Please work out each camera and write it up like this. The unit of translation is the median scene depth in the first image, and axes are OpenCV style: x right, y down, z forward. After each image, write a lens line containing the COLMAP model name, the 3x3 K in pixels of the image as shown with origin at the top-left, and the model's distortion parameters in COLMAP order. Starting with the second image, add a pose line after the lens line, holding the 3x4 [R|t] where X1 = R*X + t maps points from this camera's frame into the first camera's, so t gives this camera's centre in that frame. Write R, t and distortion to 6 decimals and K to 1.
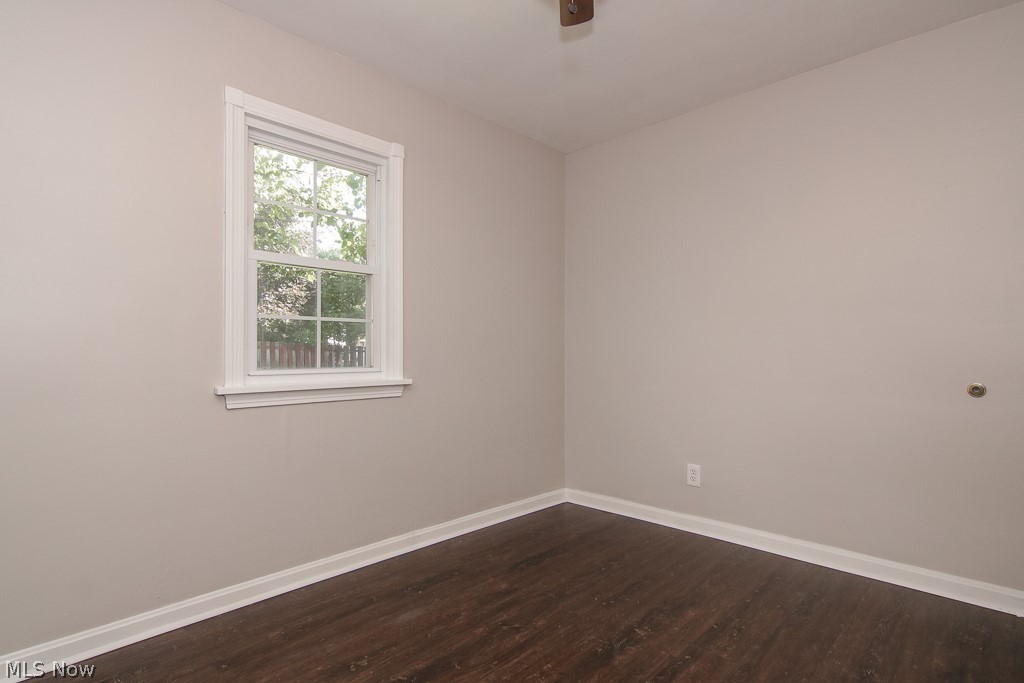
lens RADIAL K [[525.9, 0, 513.8], [0, 525.9, 344.1], [0, 0, 1]] dist [0.010029, -0.006617]
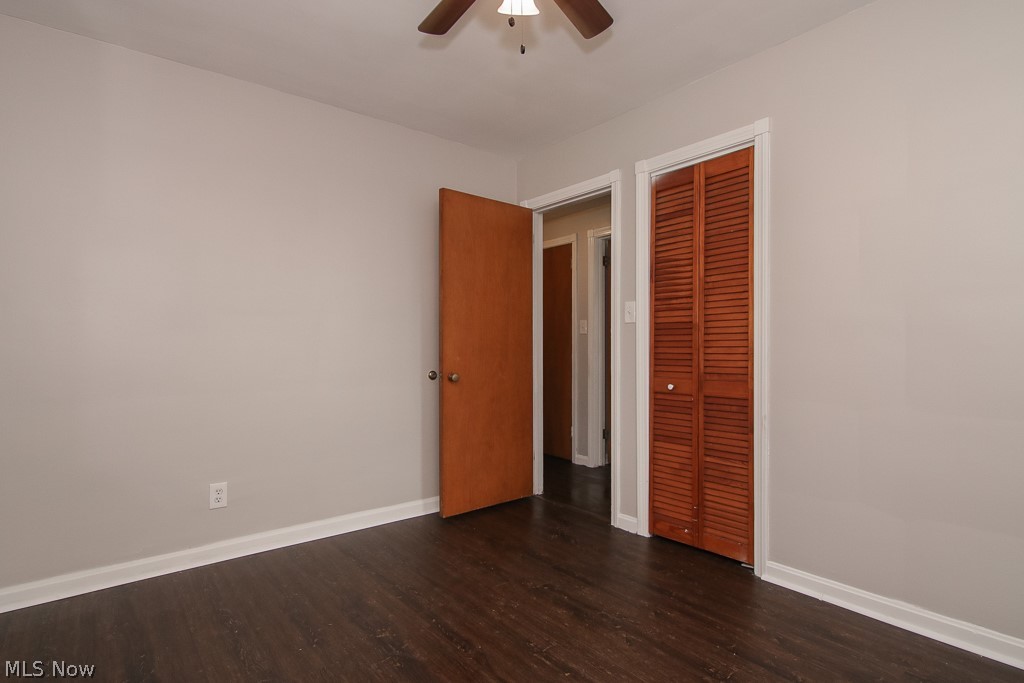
lens RADIAL K [[525.9, 0, 516.4], [0, 525.9, 345.6], [0, 0, 1]] dist [0.010029, -0.006617]
pose [[0.112649, 0.003982, 0.993627, -0.661752], [-0.011890, 0.999926, -0.002660, -0.003998], [-0.993564, -0.011514, 0.112688, 0.582939]]
